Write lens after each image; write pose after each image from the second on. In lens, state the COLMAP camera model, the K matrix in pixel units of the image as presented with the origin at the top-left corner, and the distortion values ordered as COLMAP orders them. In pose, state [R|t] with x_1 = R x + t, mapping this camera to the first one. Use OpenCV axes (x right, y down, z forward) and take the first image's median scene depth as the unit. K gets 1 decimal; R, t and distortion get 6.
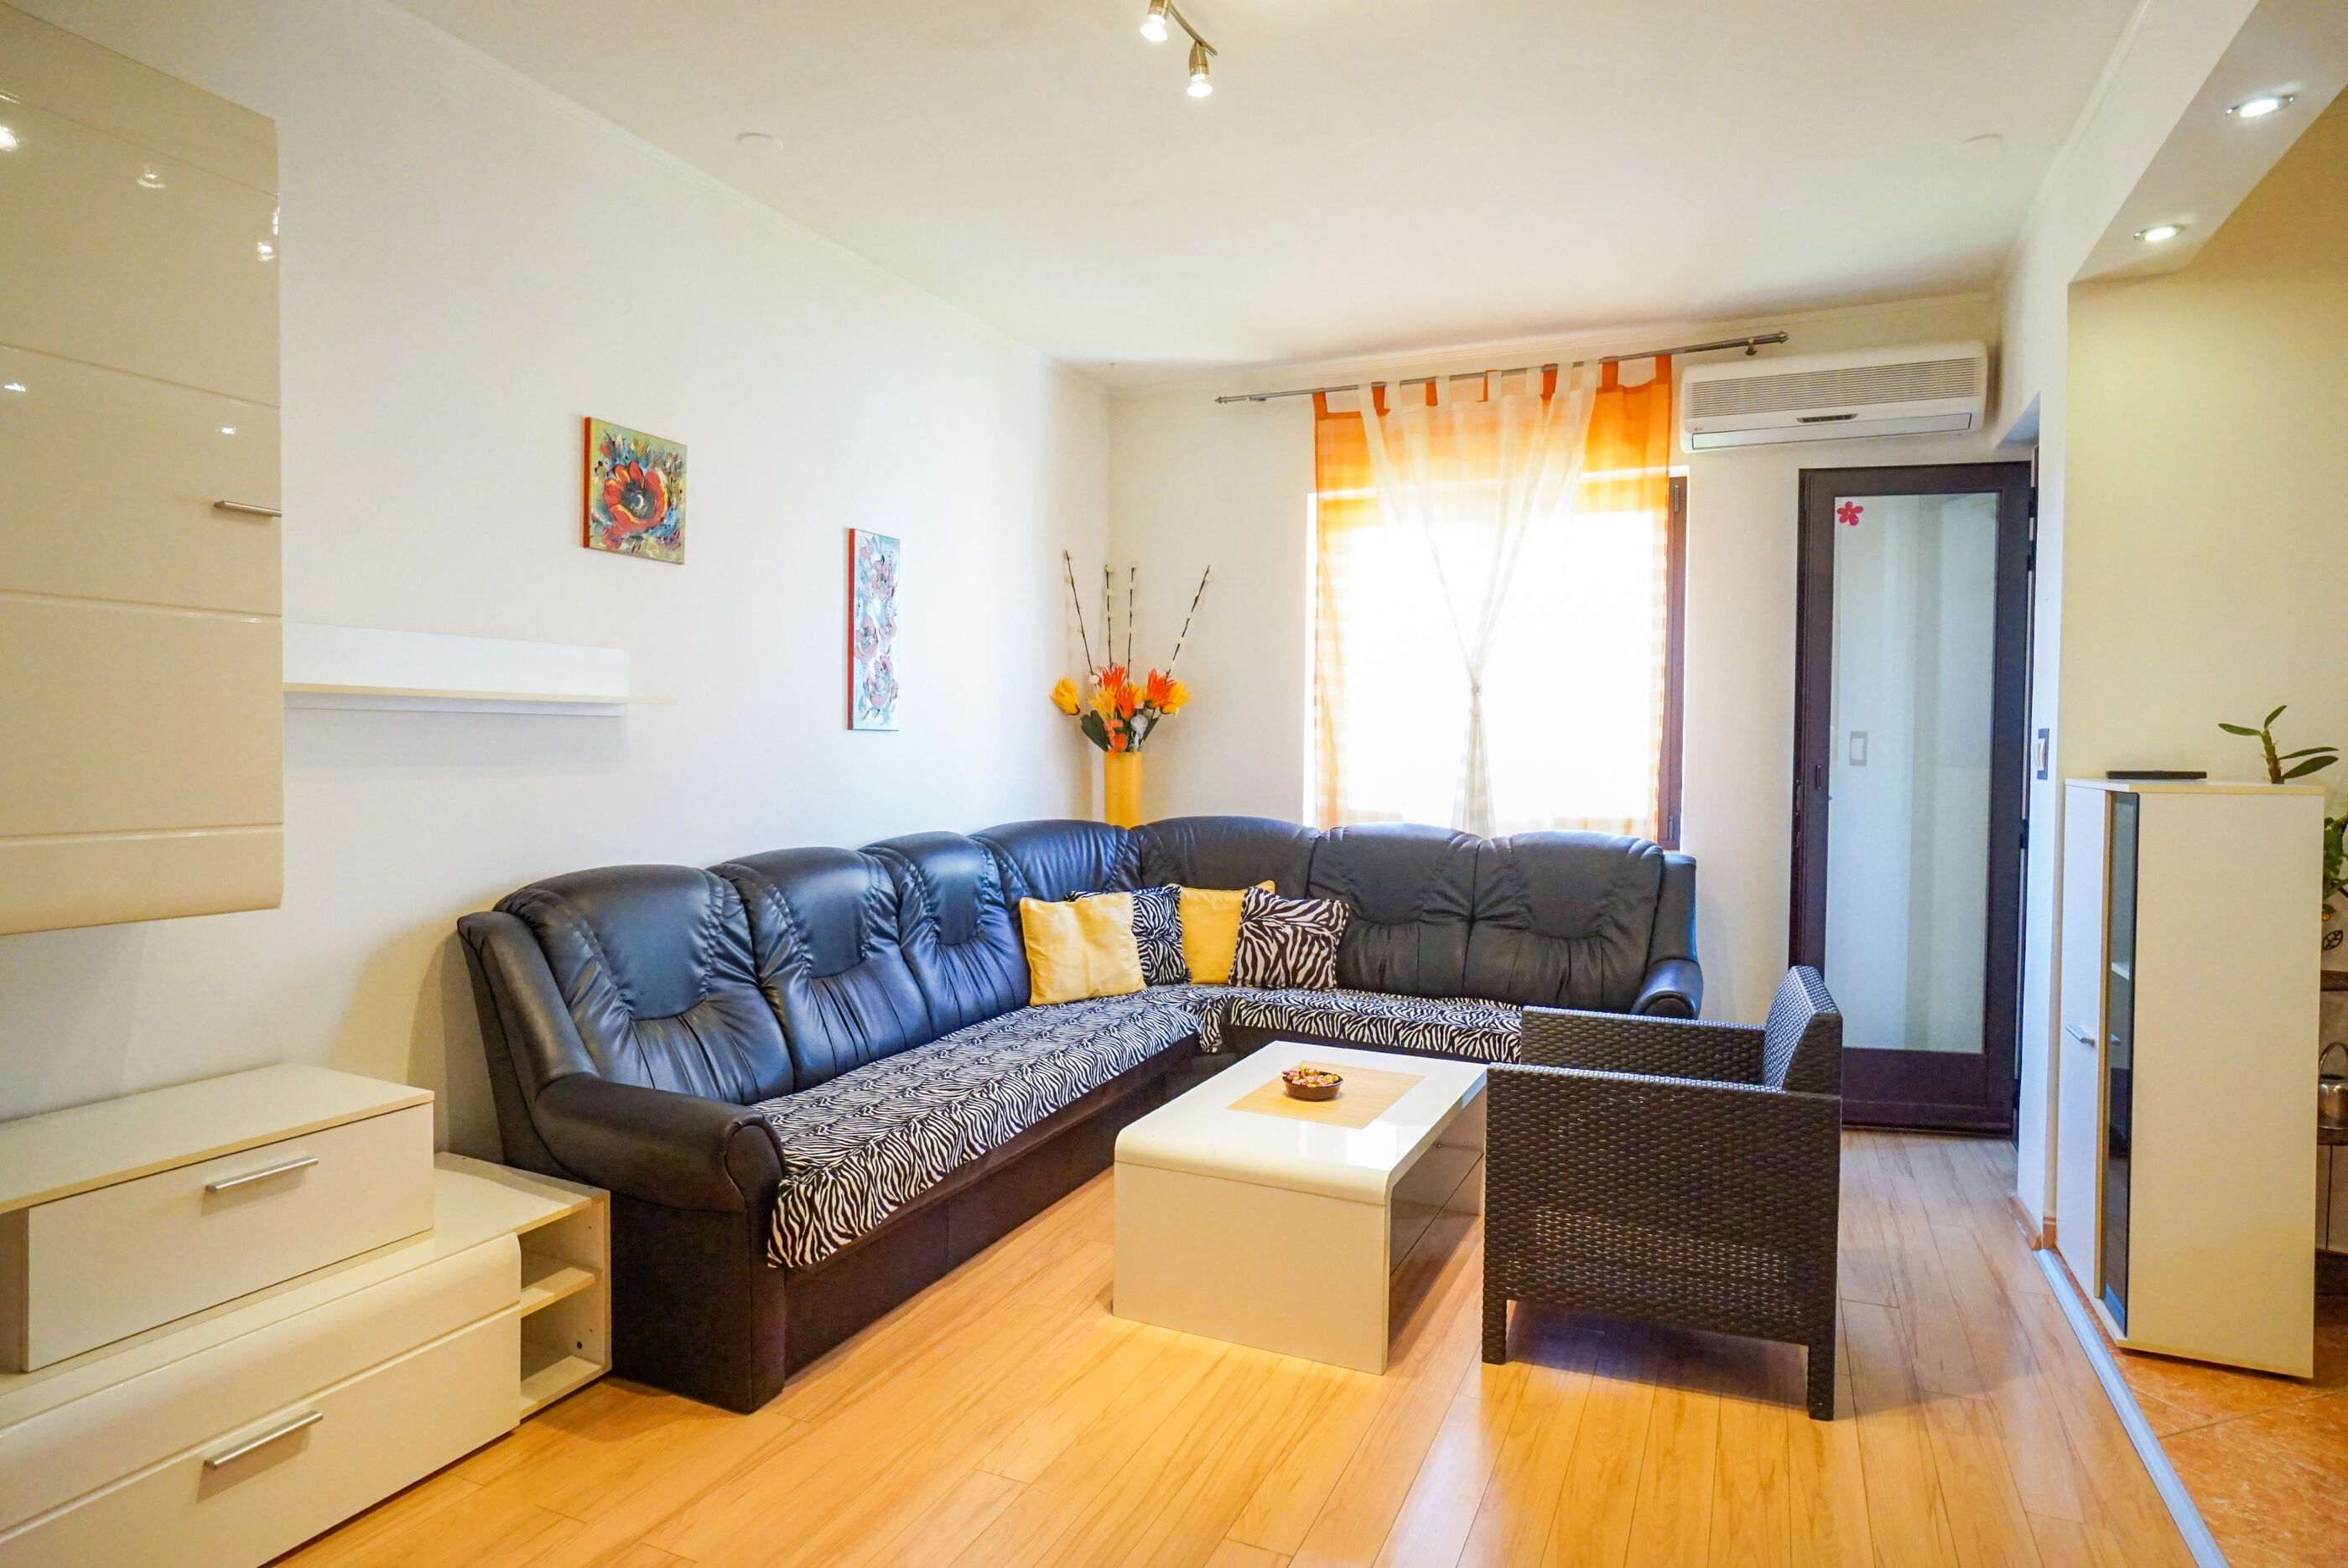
lens RADIAL K [[1329.1, 0, 1174.0], [0, 1329.1, 784.0], [0, 0, 1]] dist [-0.054409, 0.054142]
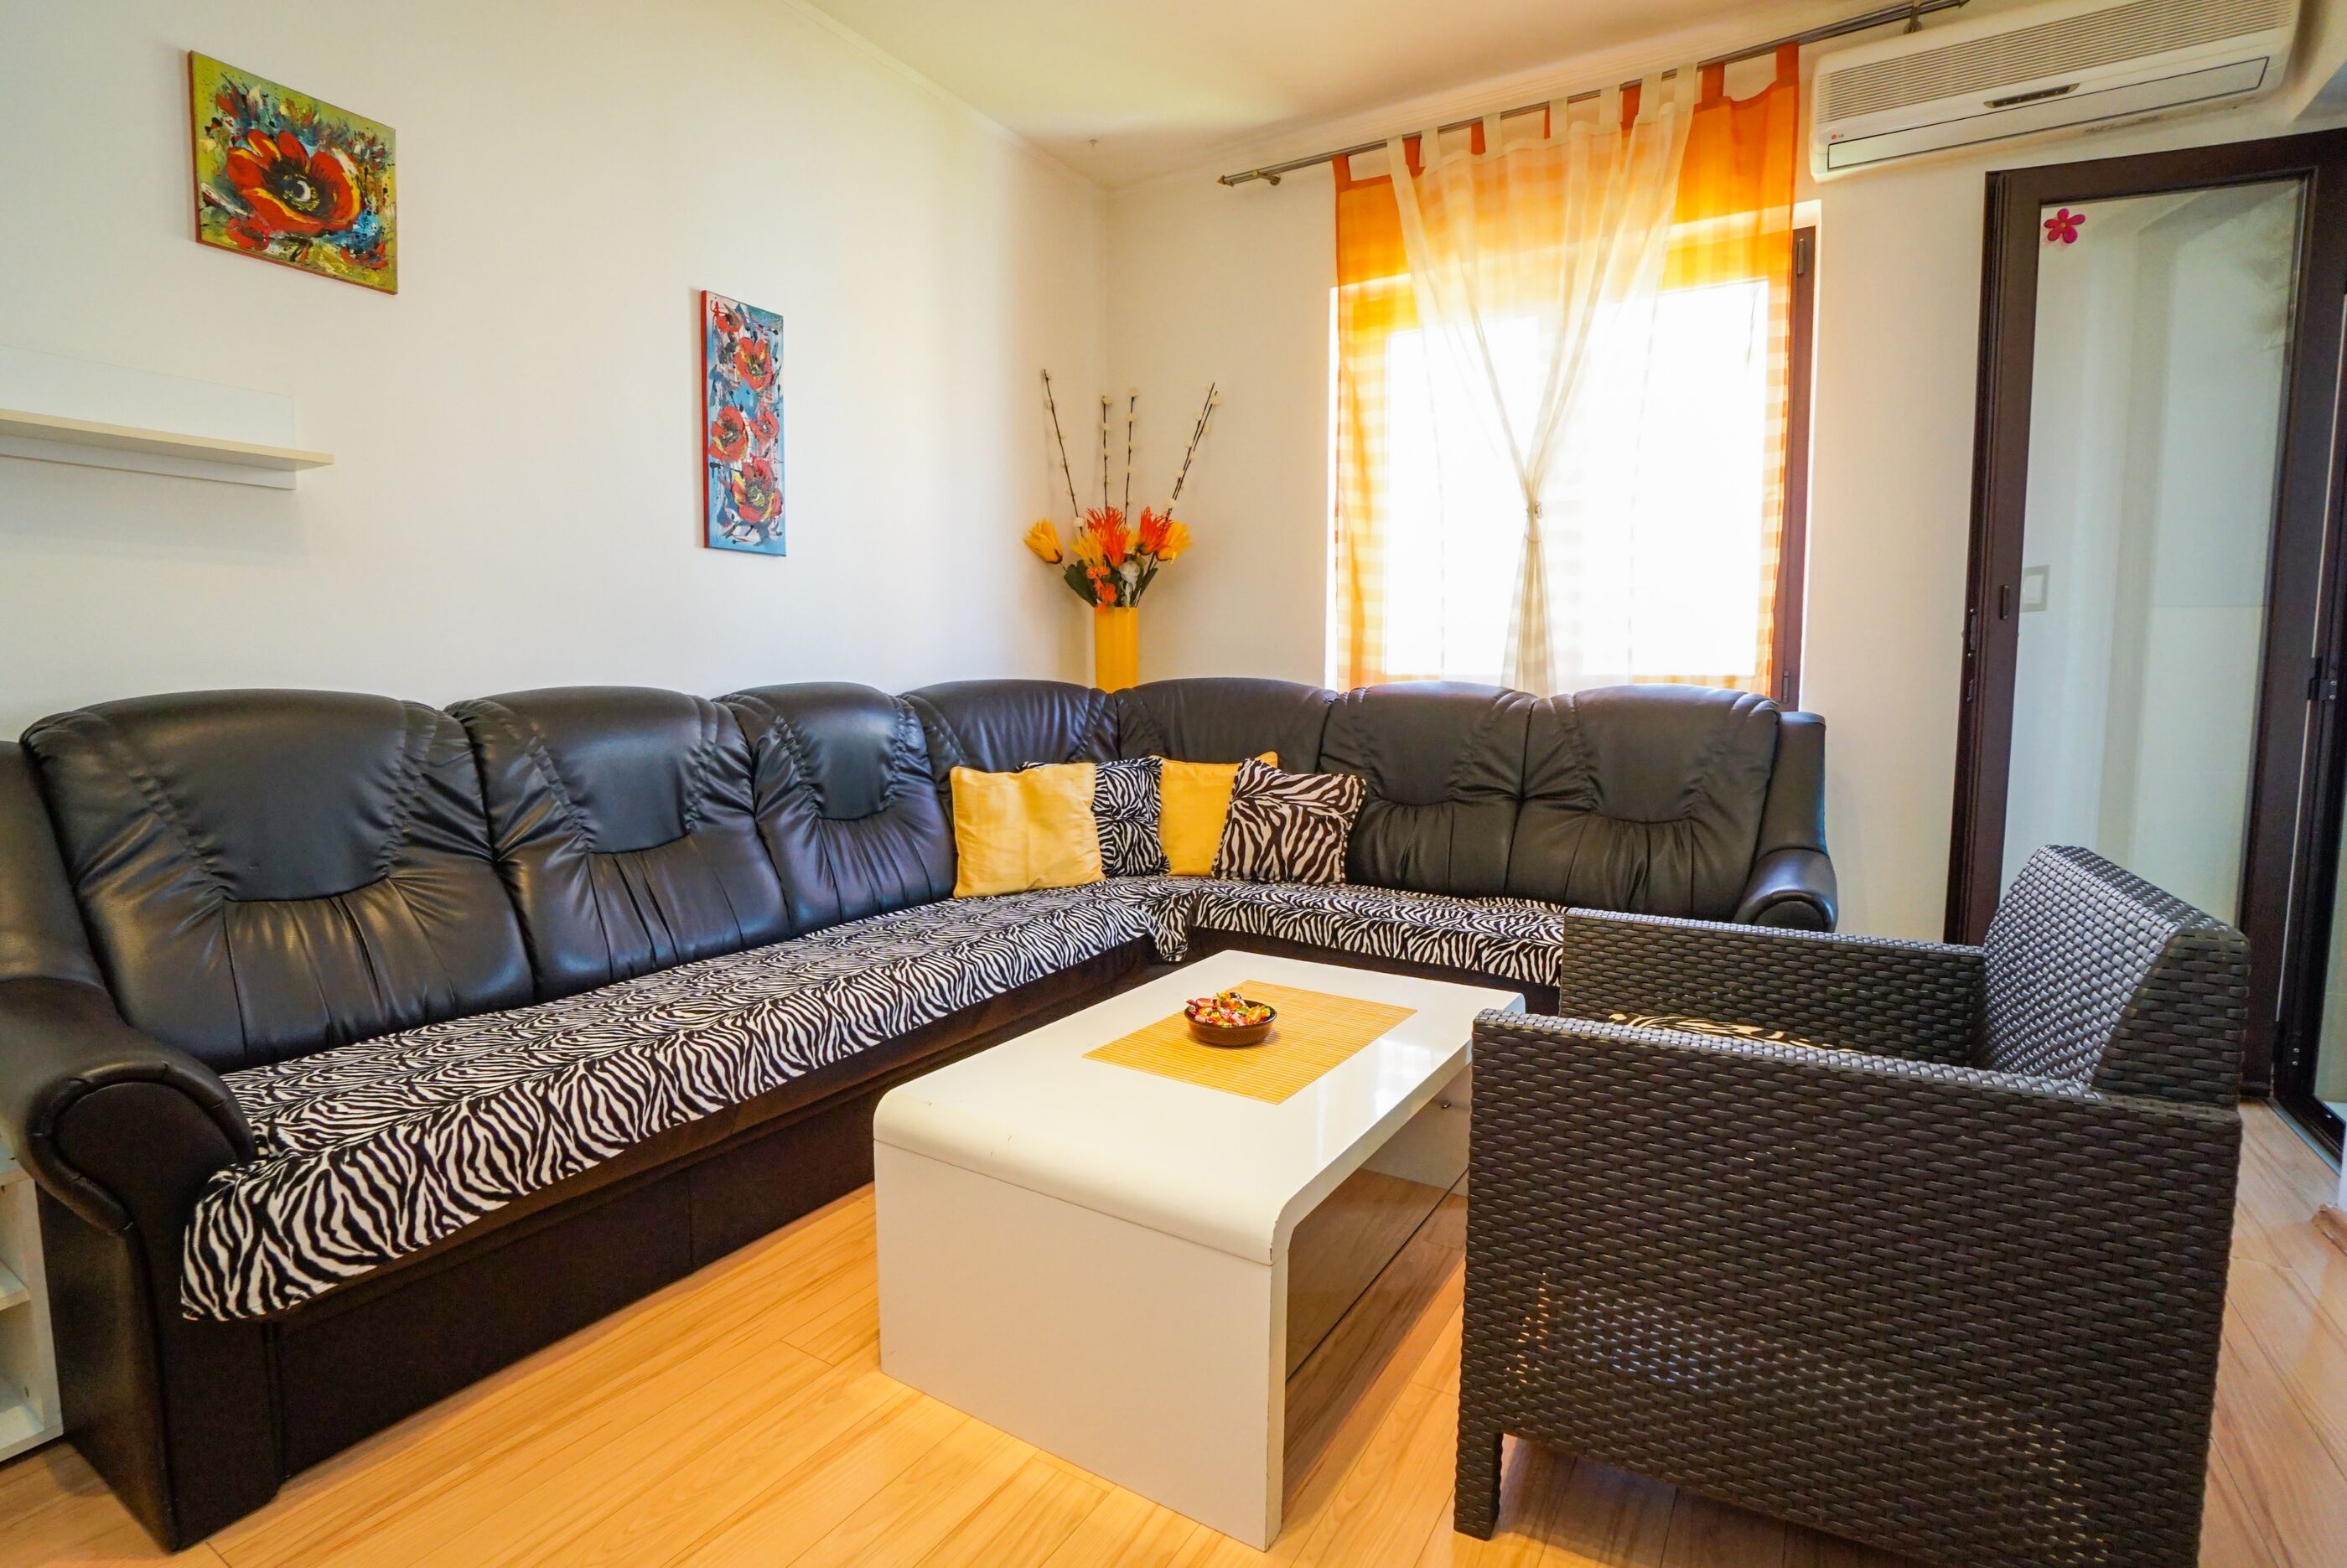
lens RADIAL K [[1139.9, 0, 1174.9], [0, 1139.9, 777.9], [0, 0, 1]] dist [-0.064405, 0.025090]
pose [[0.992890, 0.004084, -0.118962, 0.102835], [0.002169, 0.998625, 0.052384, 0.055448], [0.119012, -0.052270, 0.991516, 0.318363]]
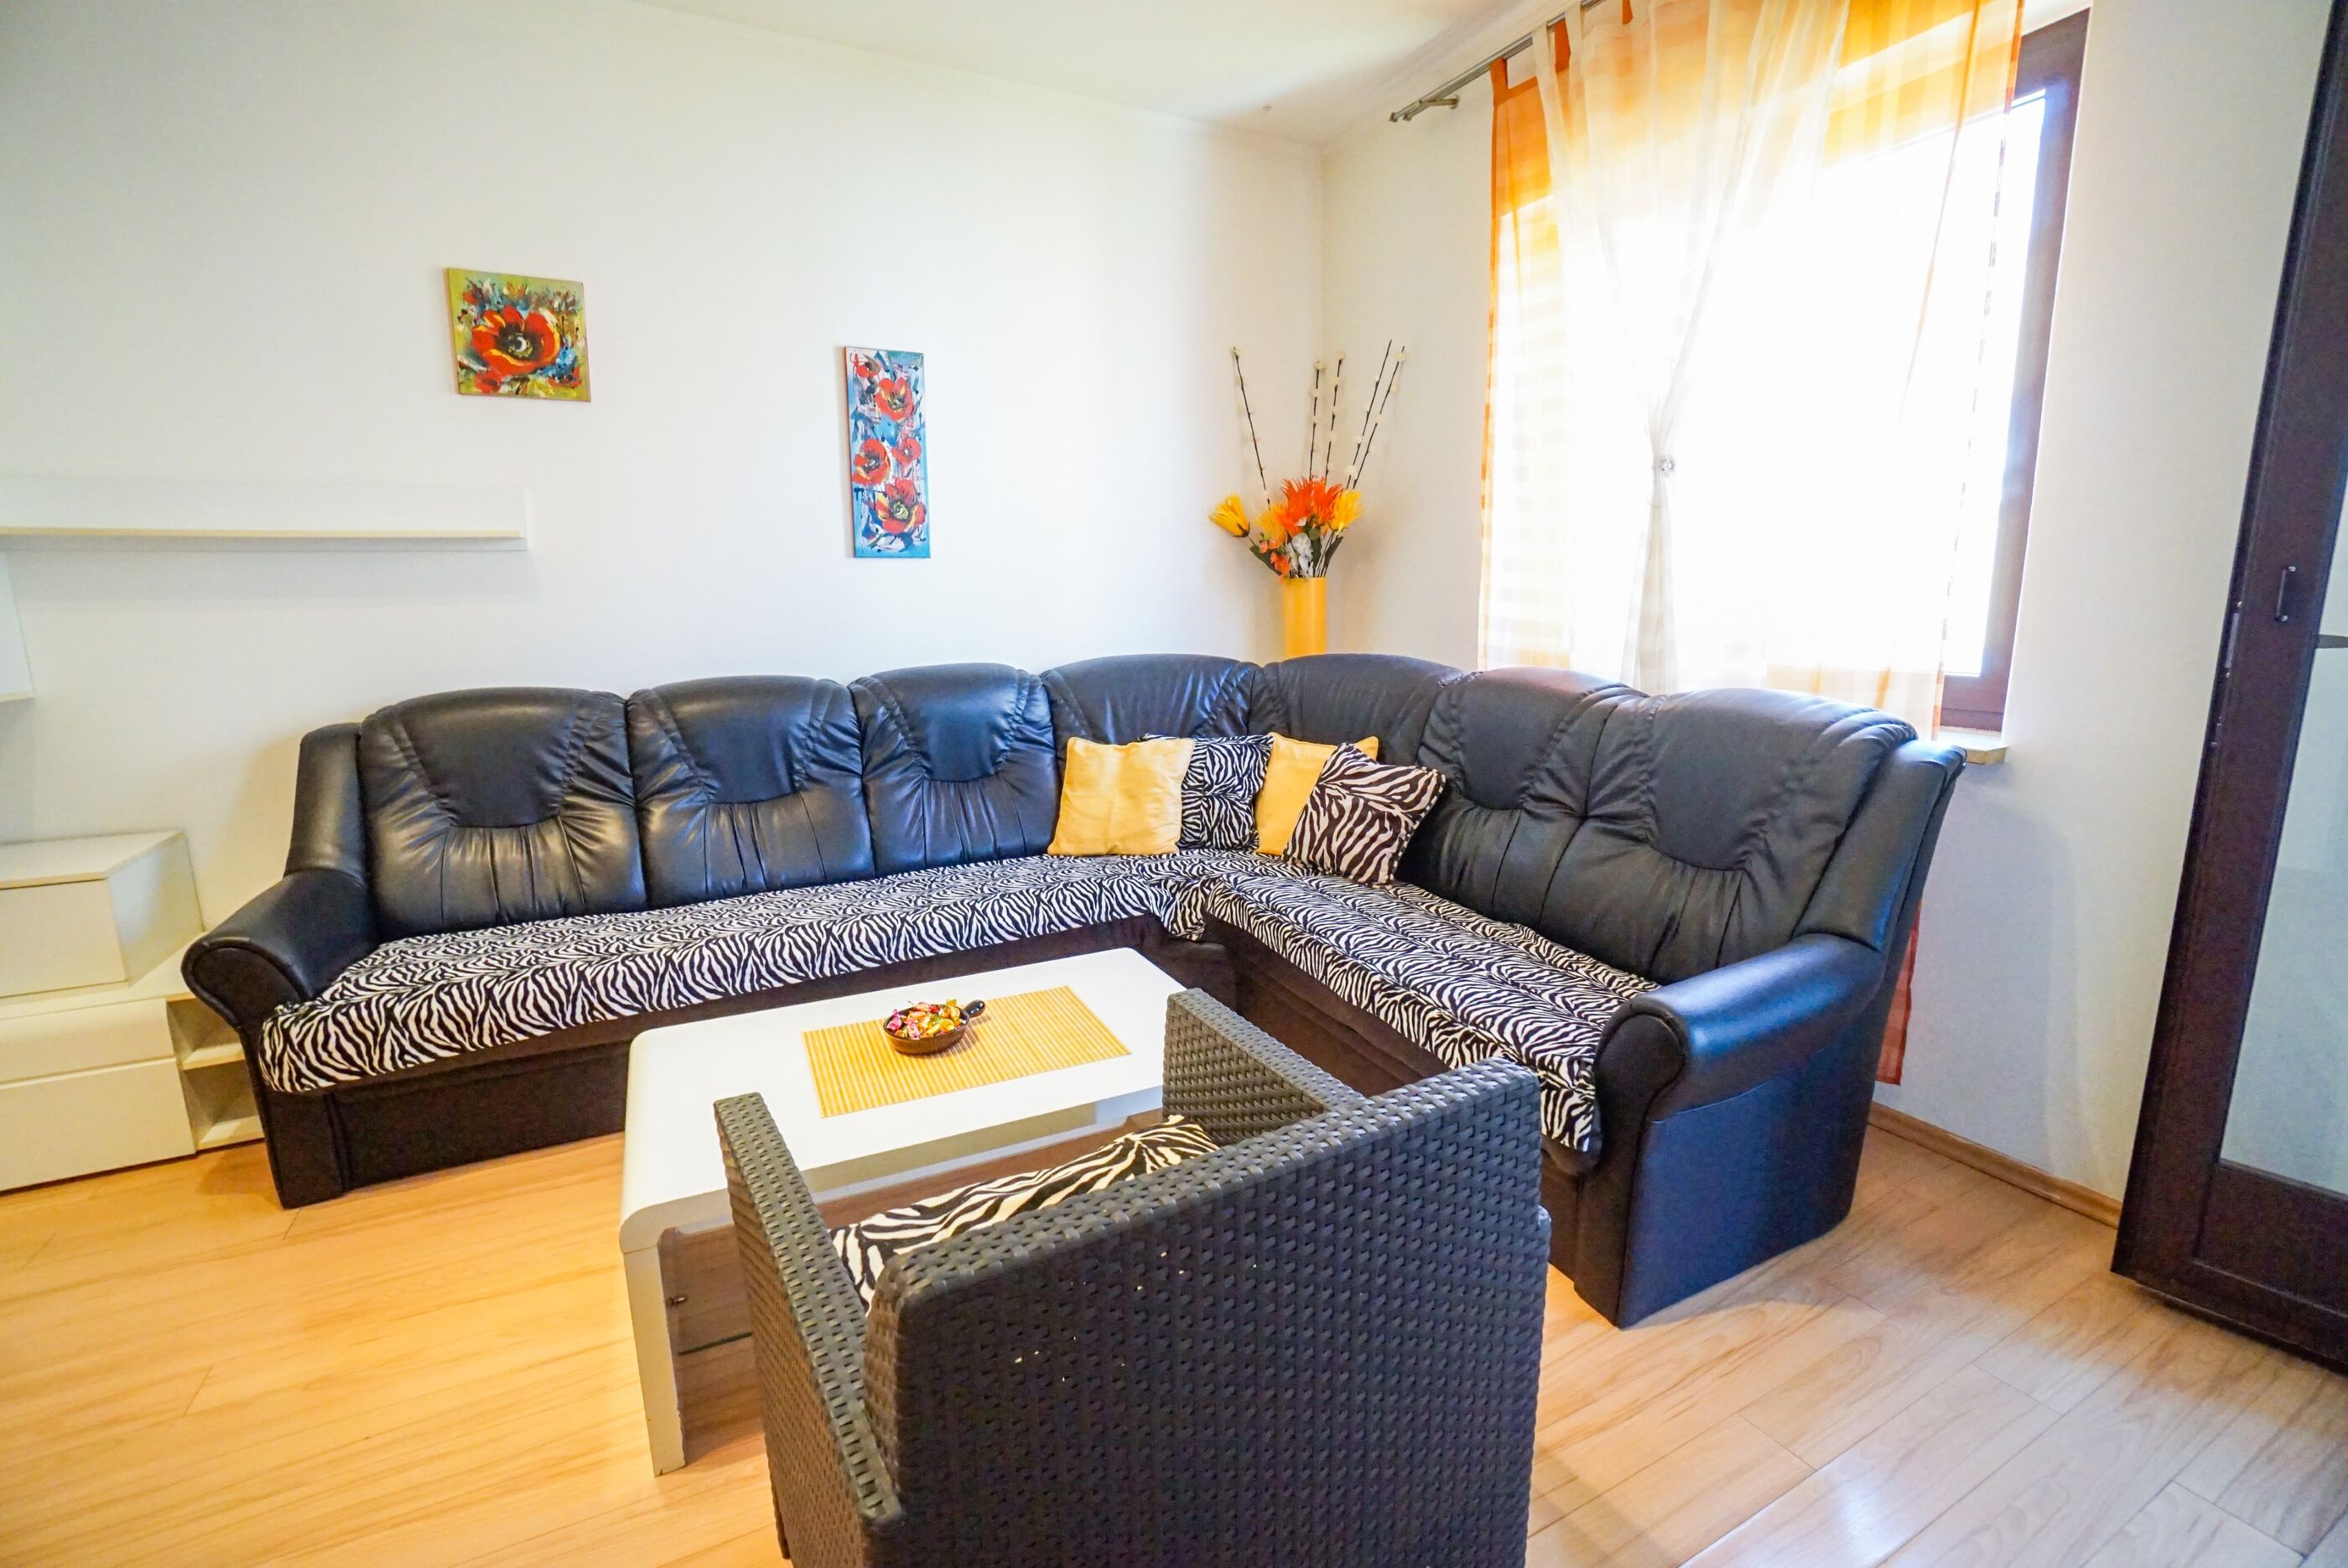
lens RADIAL K [[1047.2, 0, 1171.7], [0, 1047.2, 778.7], [0, 0, 1]] dist [-0.070922, 0.029529]
pose [[0.781932, 0.092702, -0.616433, 0.386965], [-0.003097, 0.989446, 0.144869, 0.008369], [0.623356, -0.111369, 0.773966, 0.471870]]
